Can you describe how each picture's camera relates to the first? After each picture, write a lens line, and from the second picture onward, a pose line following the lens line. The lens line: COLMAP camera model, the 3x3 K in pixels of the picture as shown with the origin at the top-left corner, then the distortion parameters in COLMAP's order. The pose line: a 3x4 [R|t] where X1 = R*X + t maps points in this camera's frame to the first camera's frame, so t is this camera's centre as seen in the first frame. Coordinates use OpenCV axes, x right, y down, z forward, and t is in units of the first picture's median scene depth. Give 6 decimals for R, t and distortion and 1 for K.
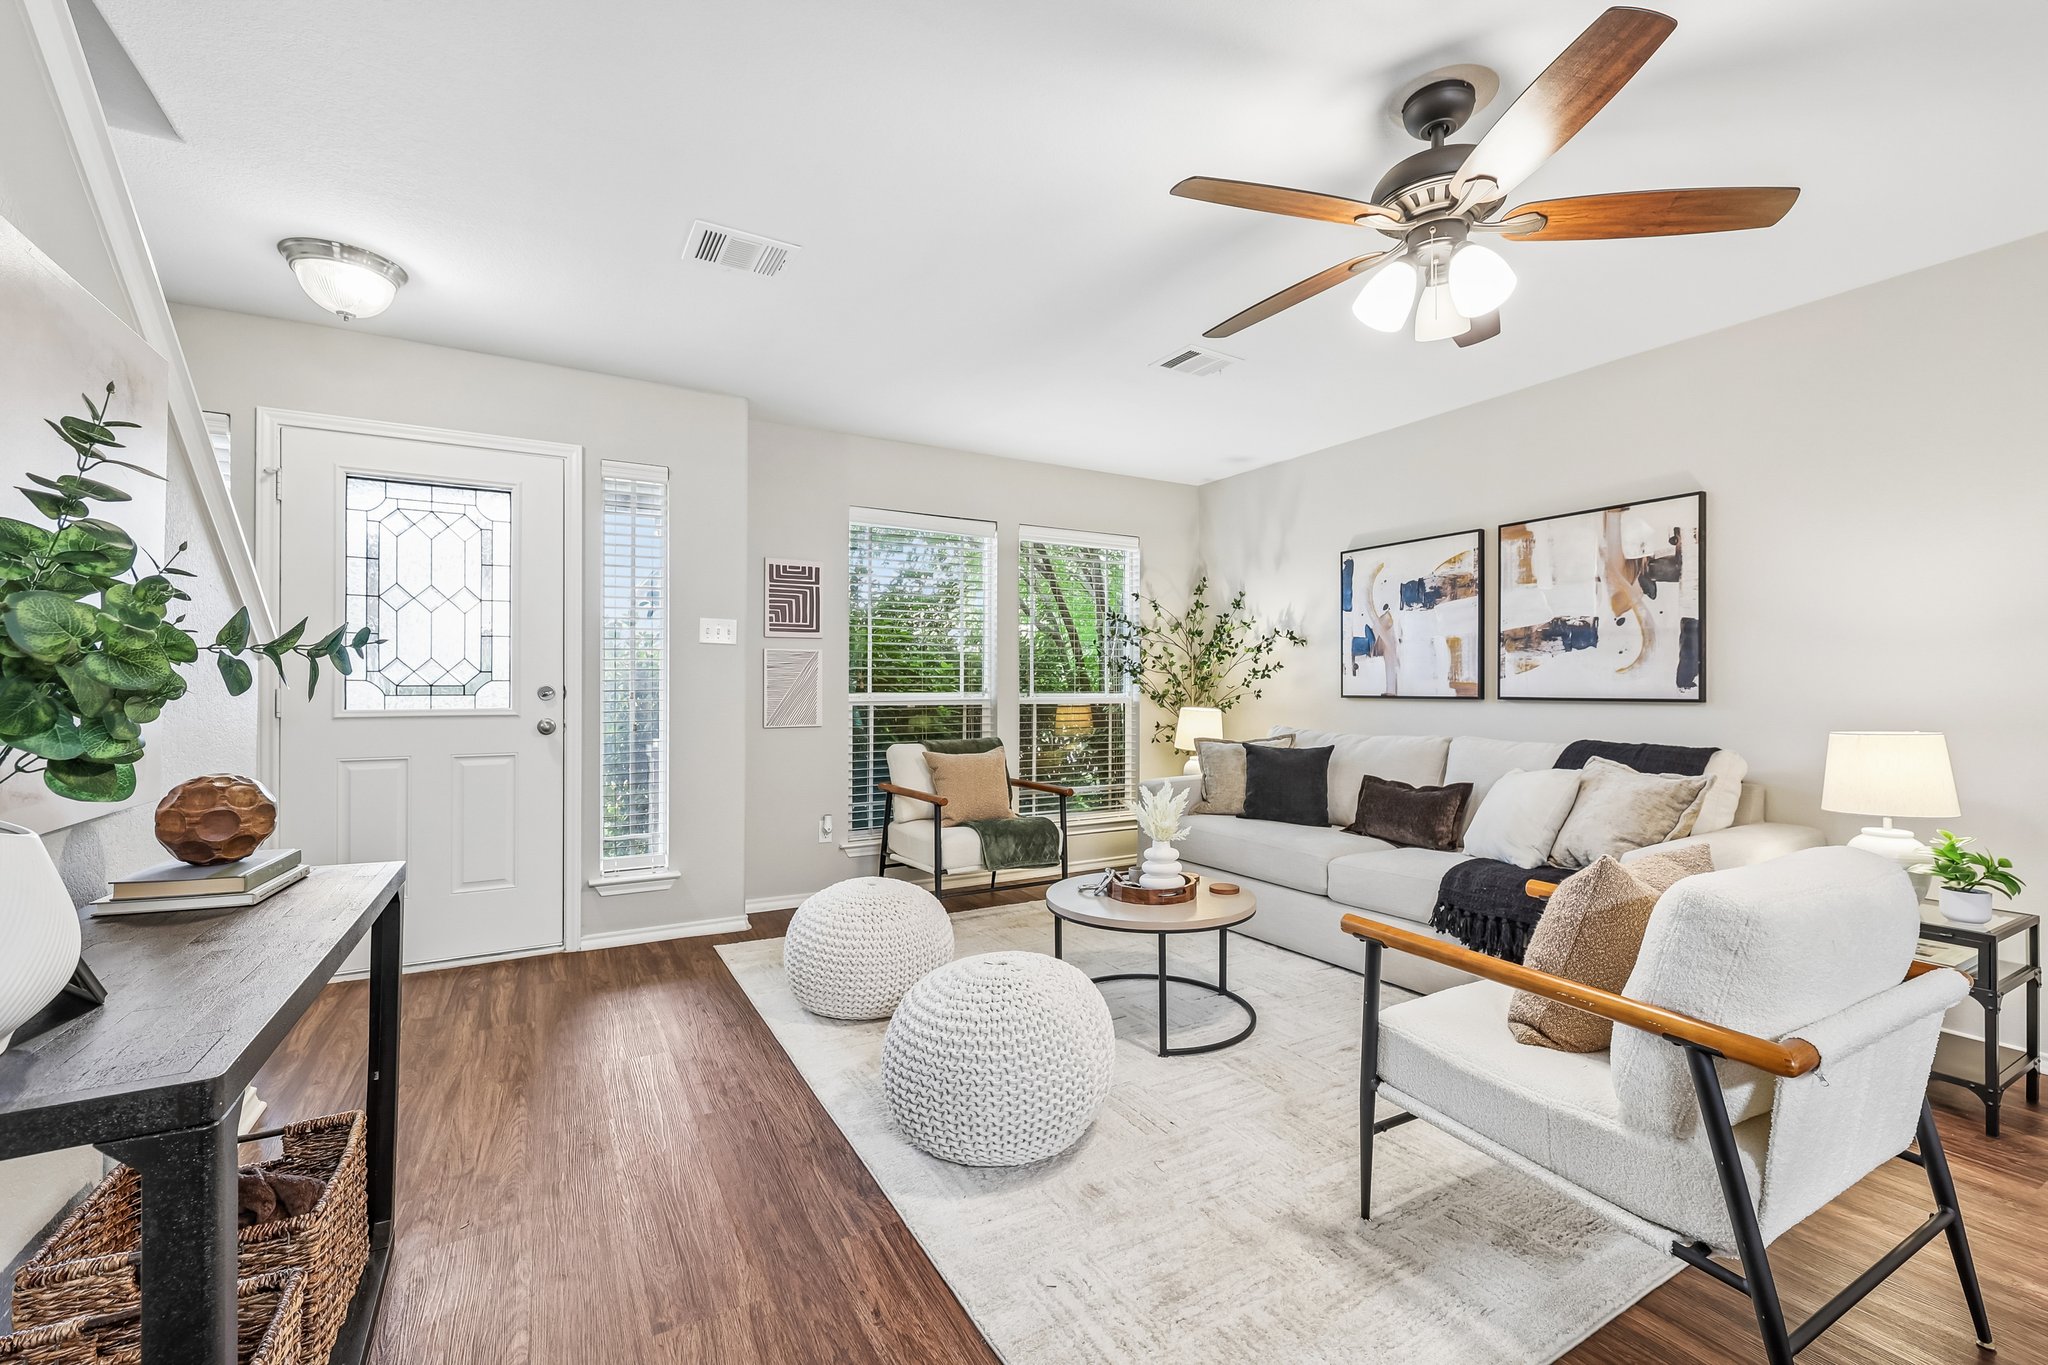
lens RADIAL K [[858.8, 0, 1035.8], [0, 858.8, 689.7], [0, 0, 1]] dist [-0.000718, 0.000244]
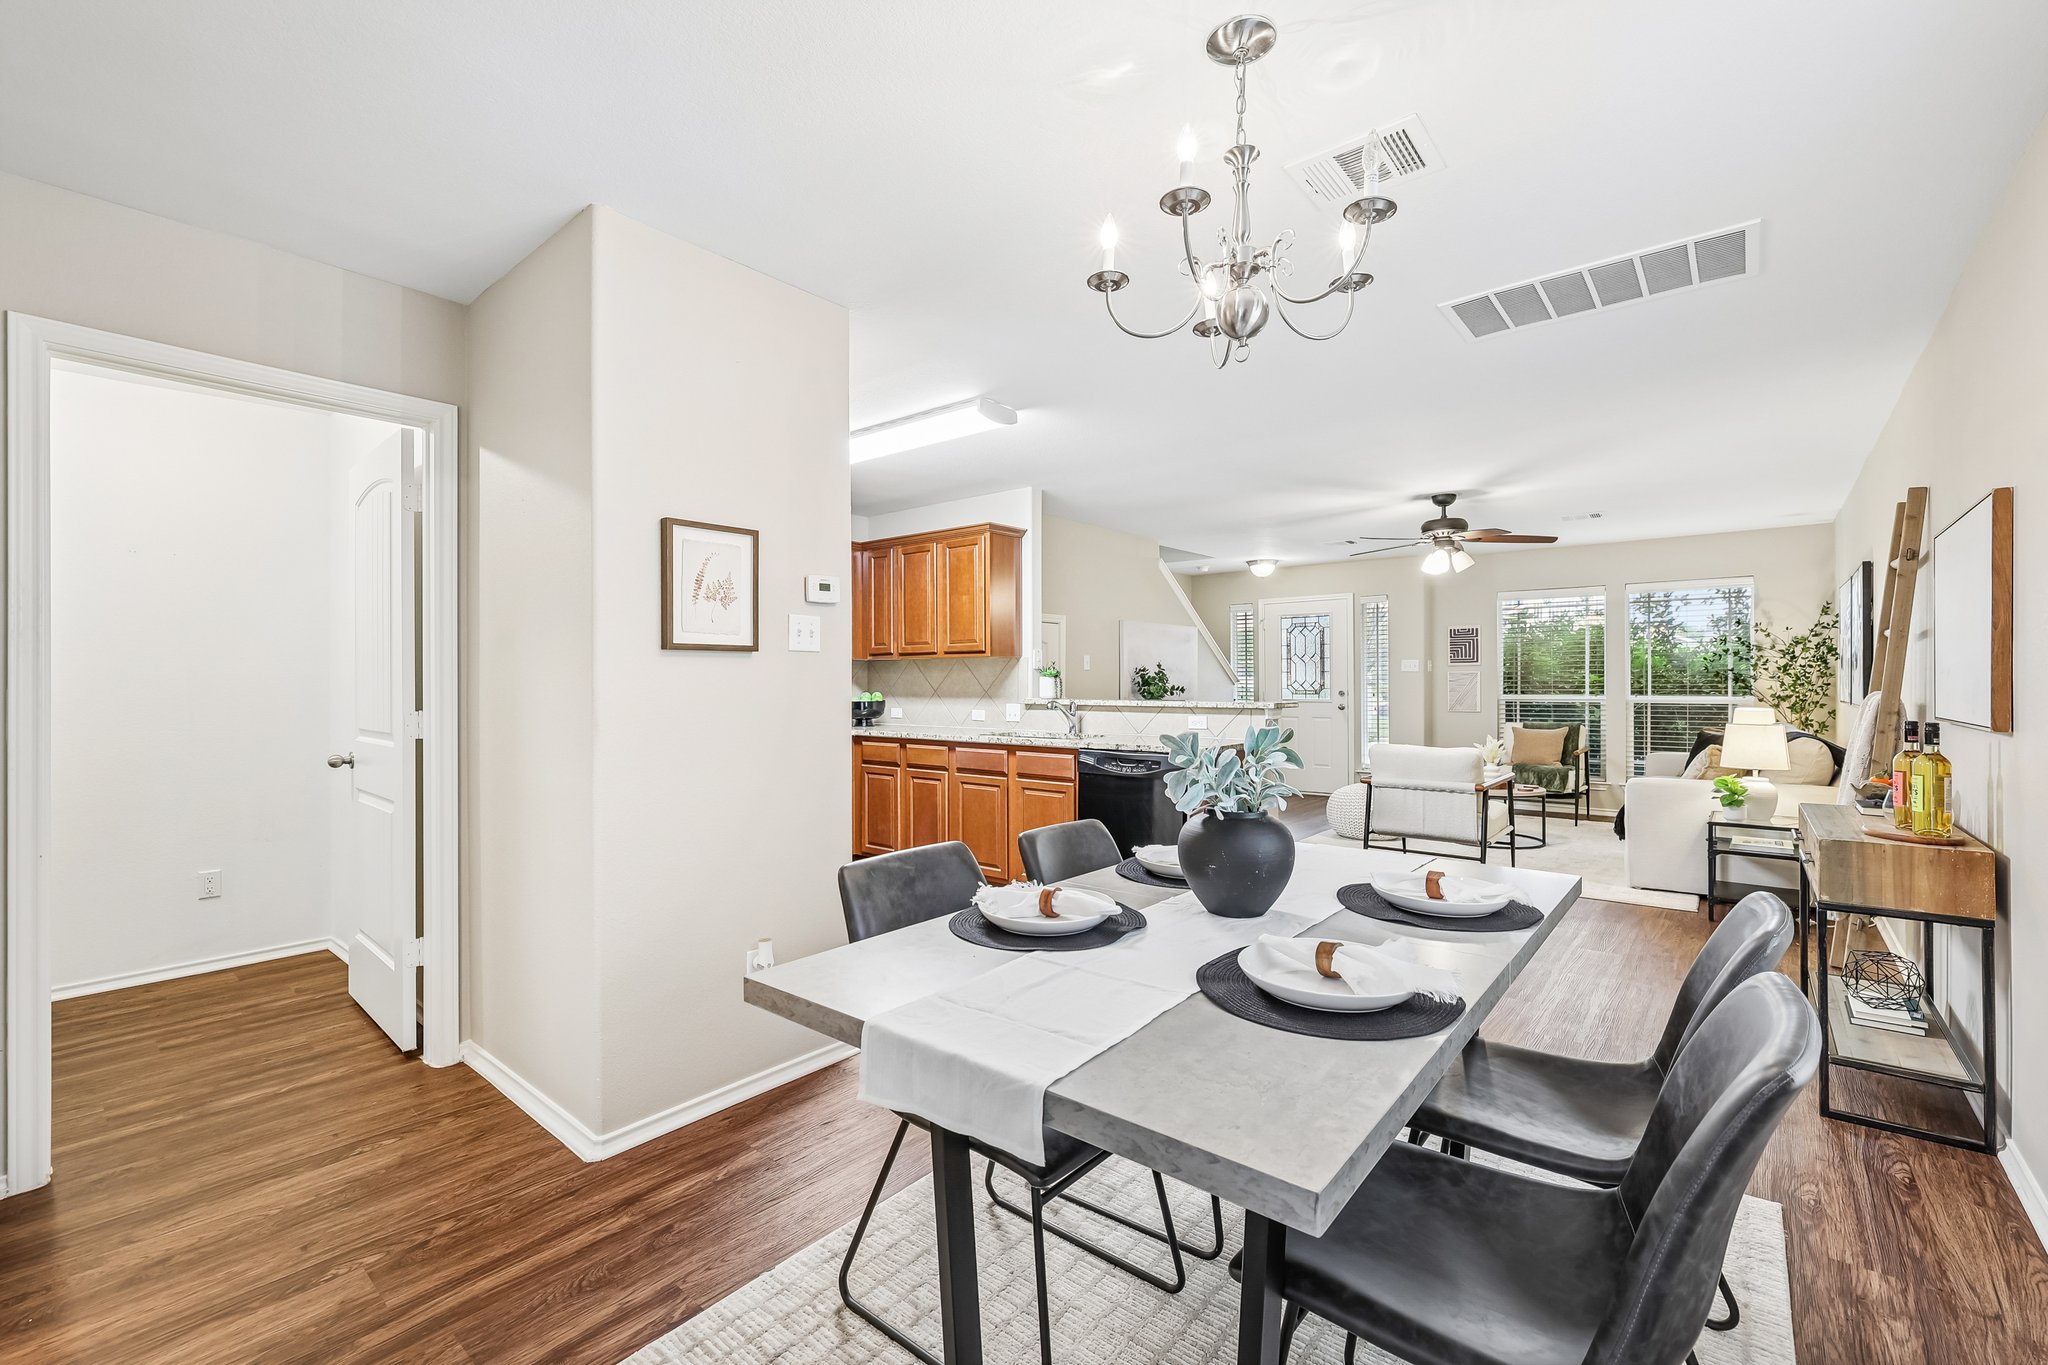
lens RADIAL K [[858.8, 0, 1022.2], [0, 858.8, 685.9], [0, 0, 1]] dist [-0.000718, 0.000244]
pose [[0.342448, -0.000594, -0.939537, 1.498812], [0.001221, 0.999999, -0.000187, -0.020199], [0.939536, -0.001083, 0.342448, -0.748062]]
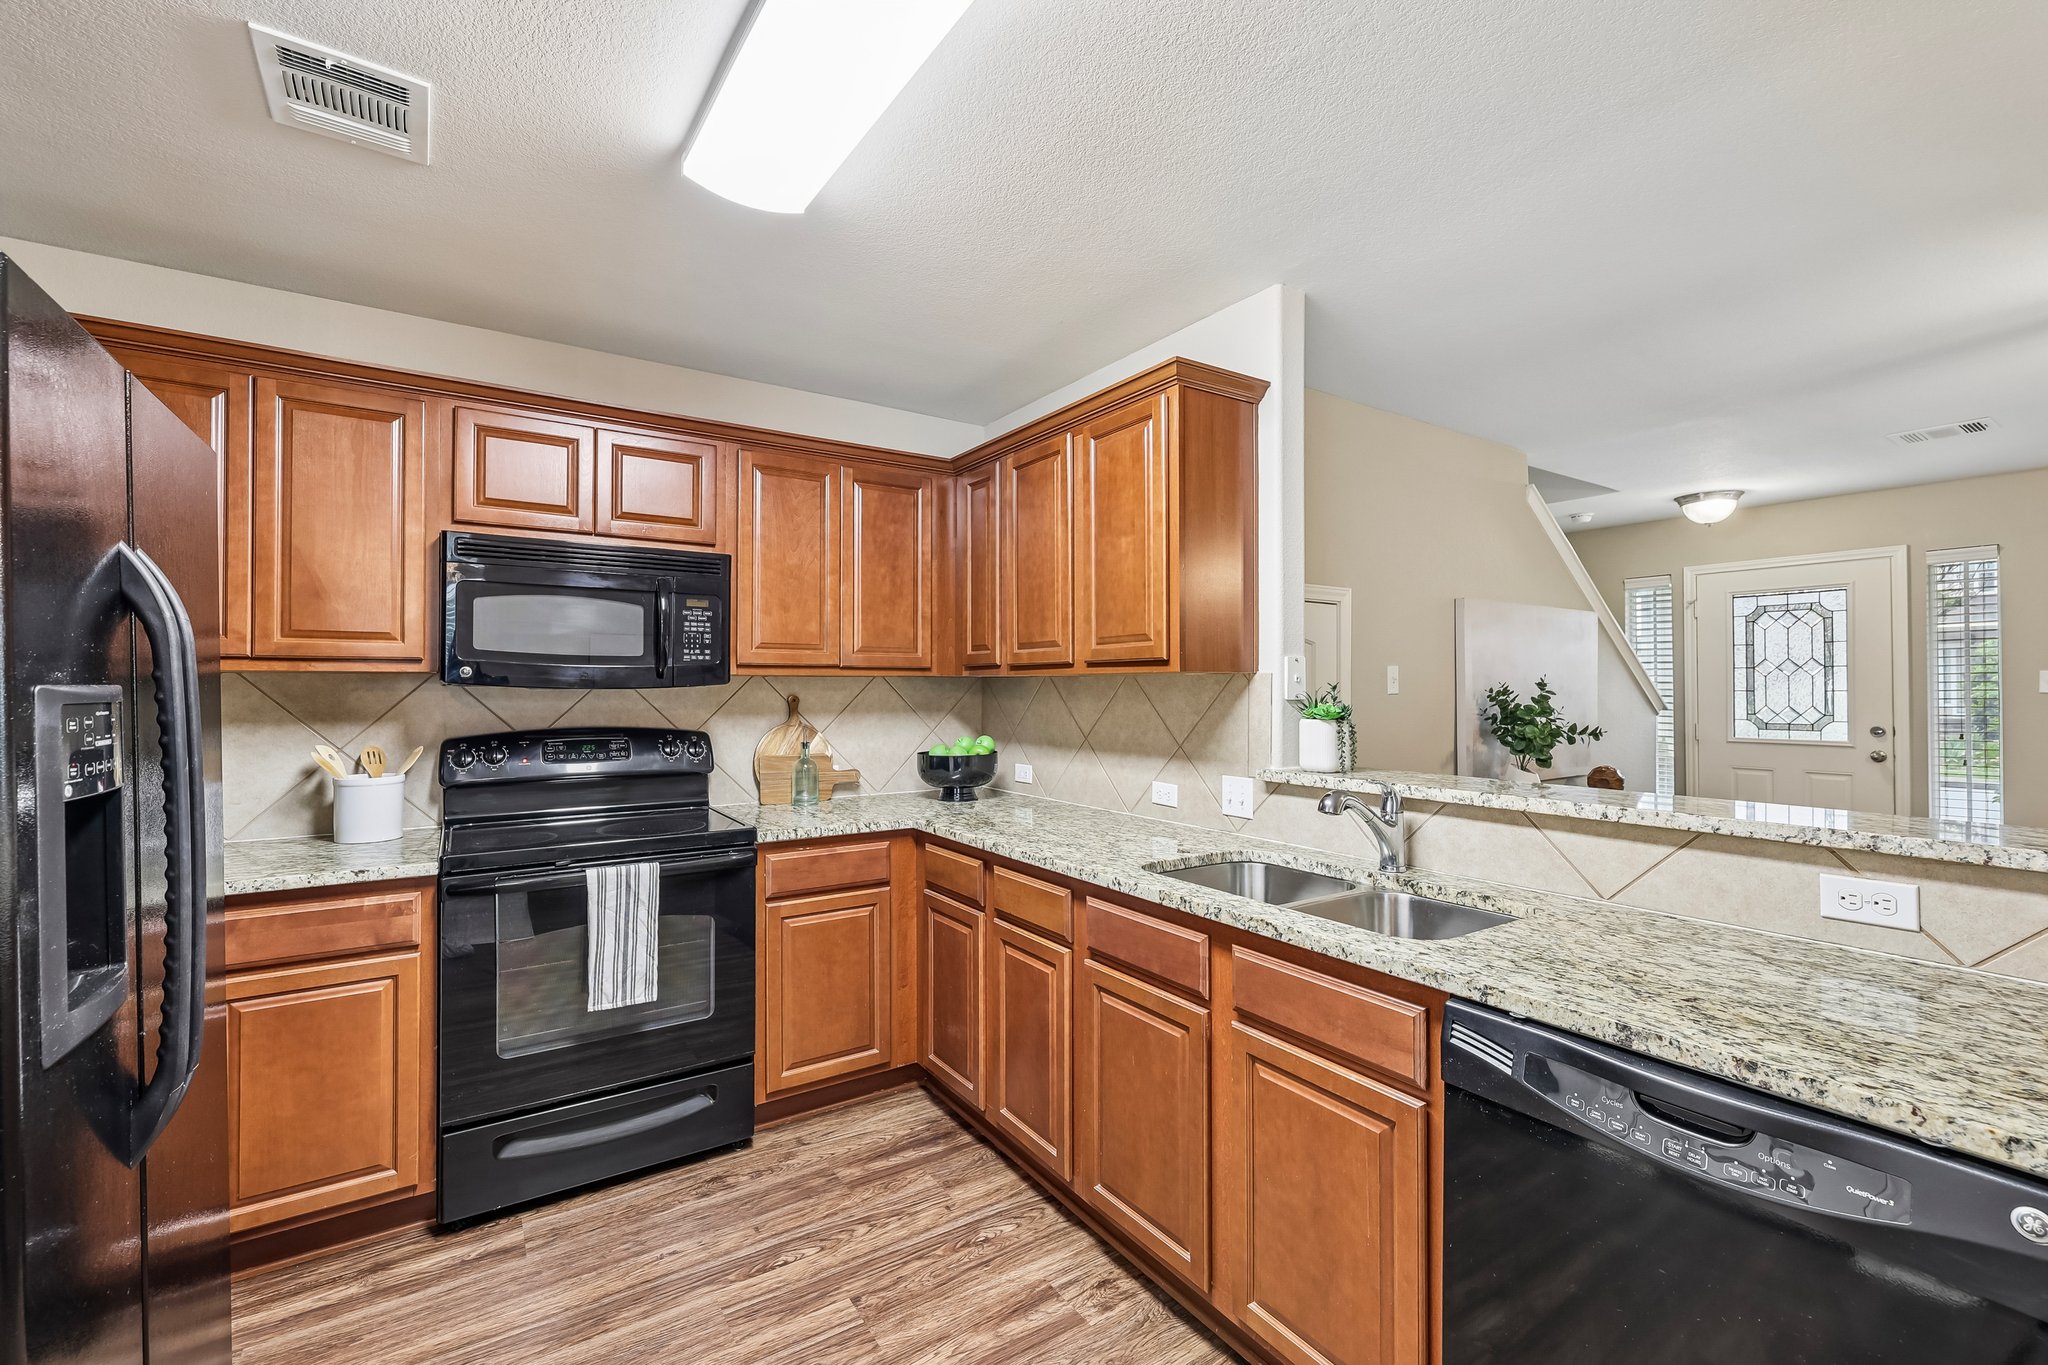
lens RADIAL K [[858.8, 0, 1024.7], [0, 858.8, 687.8], [0, 0, 1]] dist [-0.000718, 0.000244]
pose [[0.066985, -0.004022, -0.997746, 0.713658], [-0.002998, 0.999987, -0.004232, -0.057467], [0.997750, 0.003274, 0.066972, -0.449306]]
